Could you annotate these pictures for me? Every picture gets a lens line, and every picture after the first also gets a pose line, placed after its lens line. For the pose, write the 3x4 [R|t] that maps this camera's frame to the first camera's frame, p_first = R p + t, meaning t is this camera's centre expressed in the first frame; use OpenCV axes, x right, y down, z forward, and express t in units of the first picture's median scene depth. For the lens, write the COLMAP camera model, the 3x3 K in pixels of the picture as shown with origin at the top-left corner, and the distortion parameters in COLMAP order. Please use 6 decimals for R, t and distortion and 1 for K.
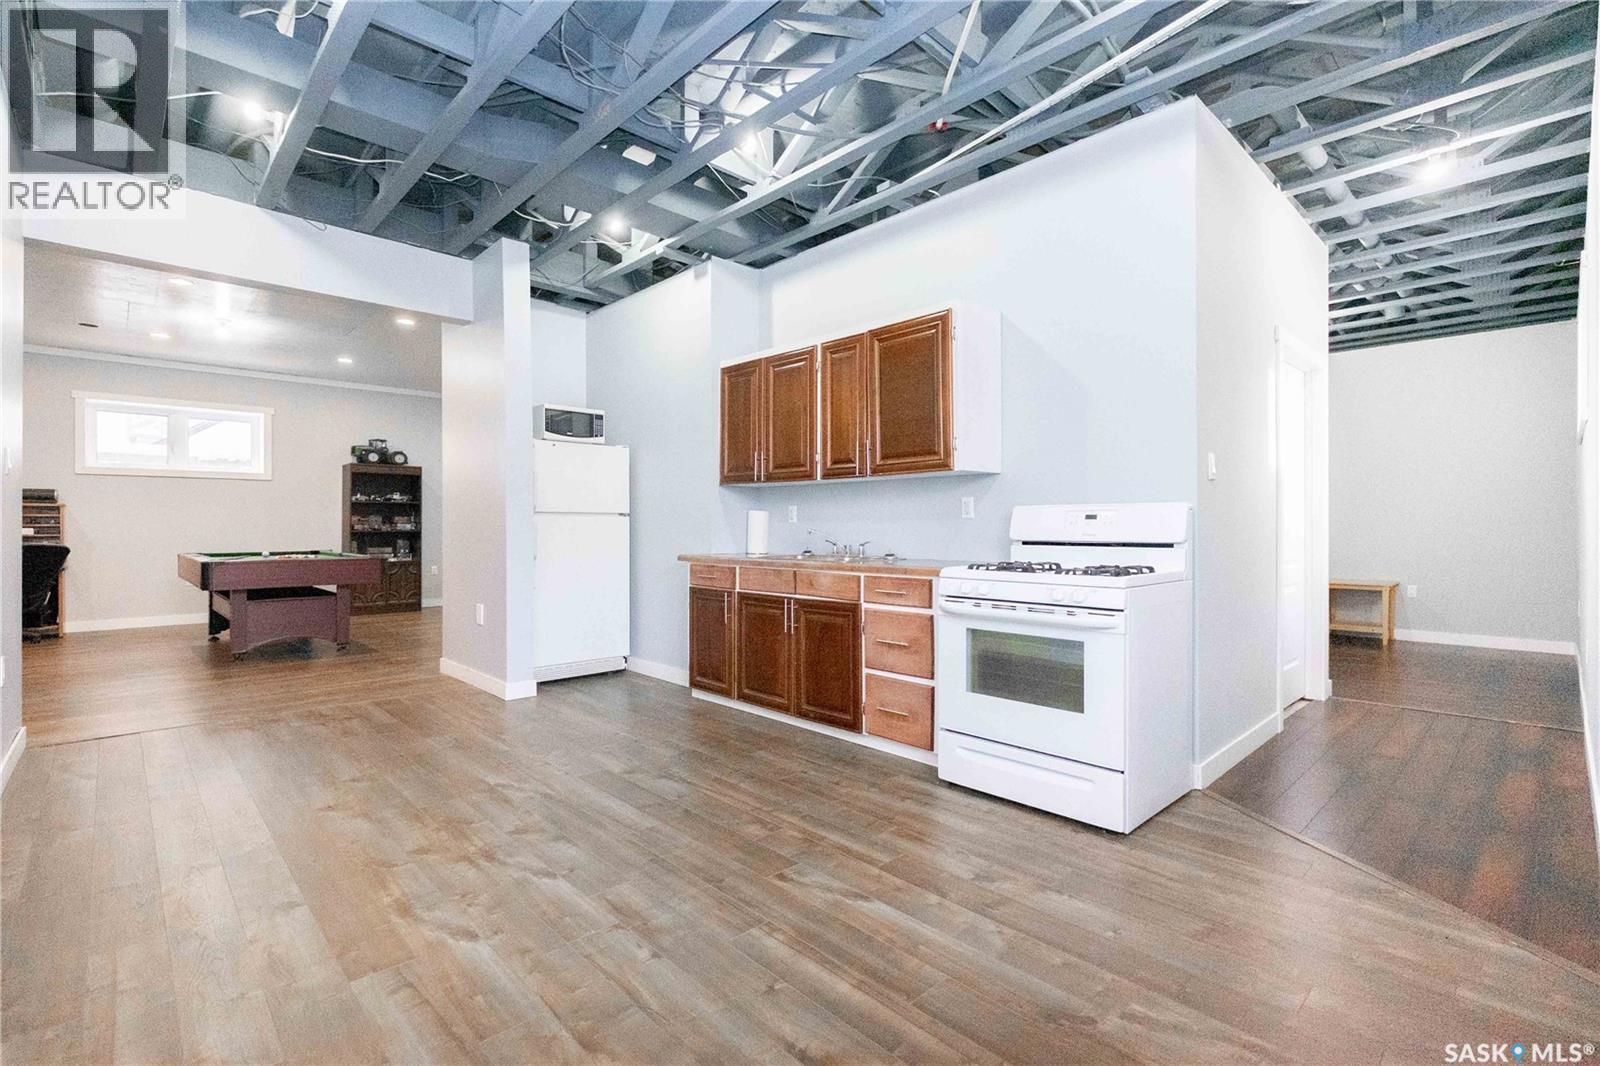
lens RADIAL K [[744.1, 0, 794.1], [0, 744.1, 526.9], [0, 0, 1]] dist [-0.001778, -0.000202]
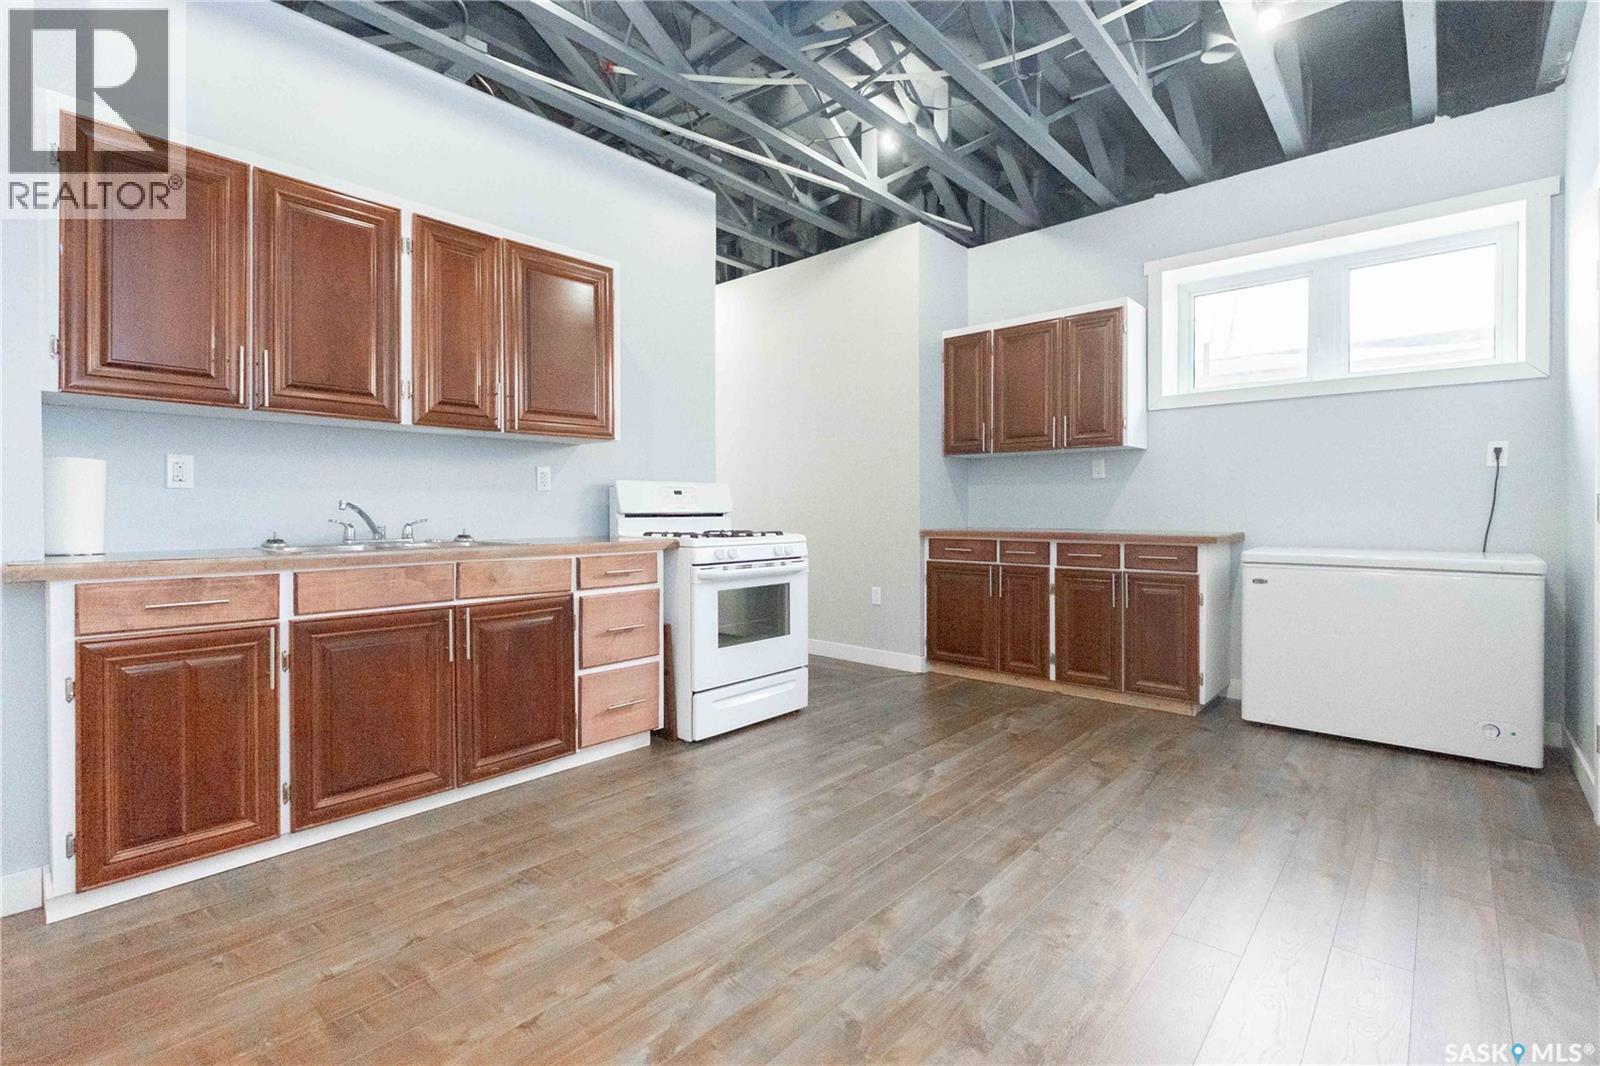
lens RADIAL K [[771.4, 0, 800.4], [0, 771.4, 518.8], [0, 0, 1]] dist [0.001479, -0.000119]
pose [[-0.131154, -0.010637, 0.991305, -0.903685], [0.002139, 0.999937, 0.011013, 0.016671], [-0.991360, 0.003565, -0.131123, 1.013631]]
